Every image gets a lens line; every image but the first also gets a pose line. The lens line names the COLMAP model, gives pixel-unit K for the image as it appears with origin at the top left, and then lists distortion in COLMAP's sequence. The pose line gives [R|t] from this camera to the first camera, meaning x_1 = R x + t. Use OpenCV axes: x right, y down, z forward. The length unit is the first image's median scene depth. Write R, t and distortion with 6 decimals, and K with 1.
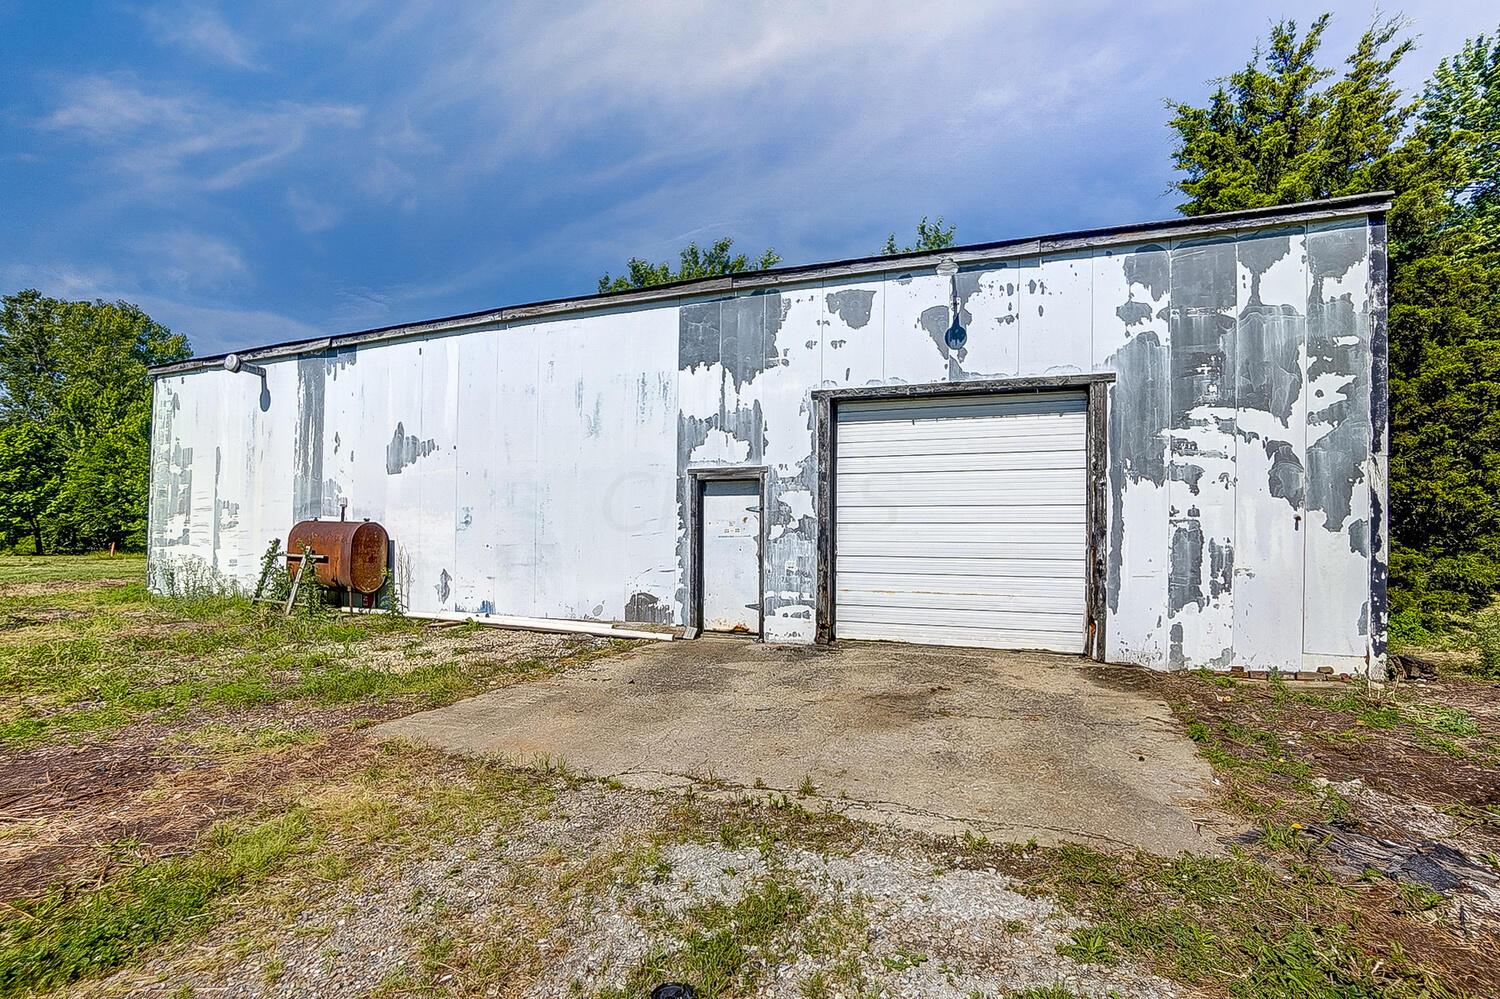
lens RADIAL K [[665.7, 0, 750.0], [0, 665.7, 499.5], [0, 0, 1]] dist [-0.040789, 0.001131]
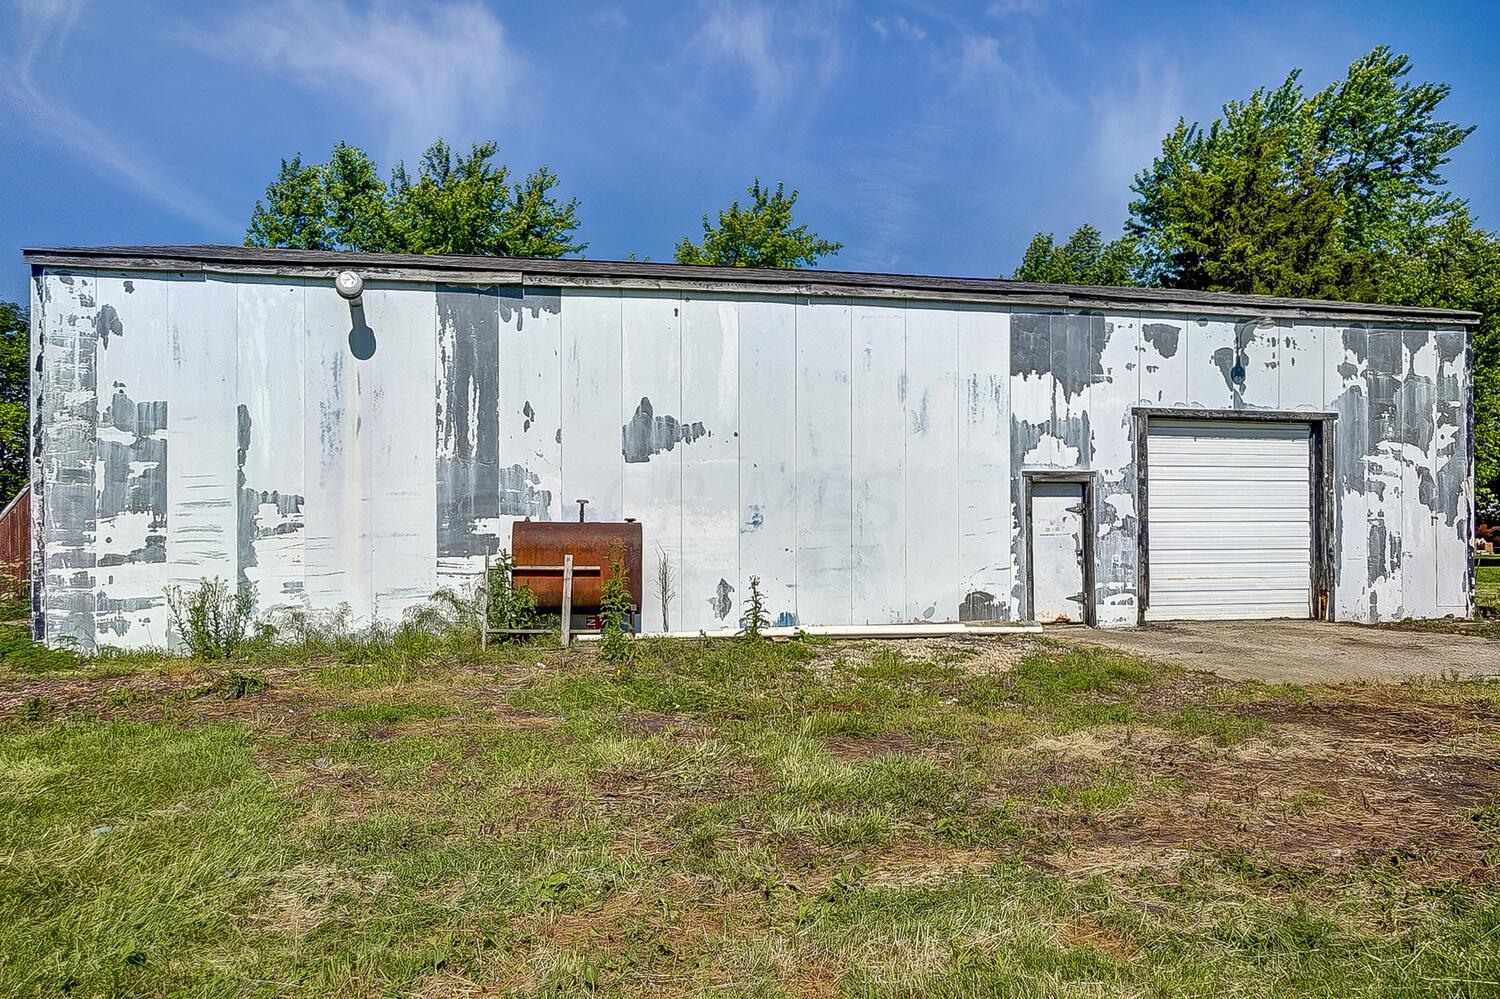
lens RADIAL K [[886.9, 0, 750.0], [0, 886.9, 499.5], [0, 0, 1]] dist [0.000192, -0.000438]
pose [[0.862351, 0.012595, 0.506154, -1.252496], [-0.013119, 0.999911, -0.002530, 0.009097], [-0.506141, -0.004459, 0.862439, 0.009794]]
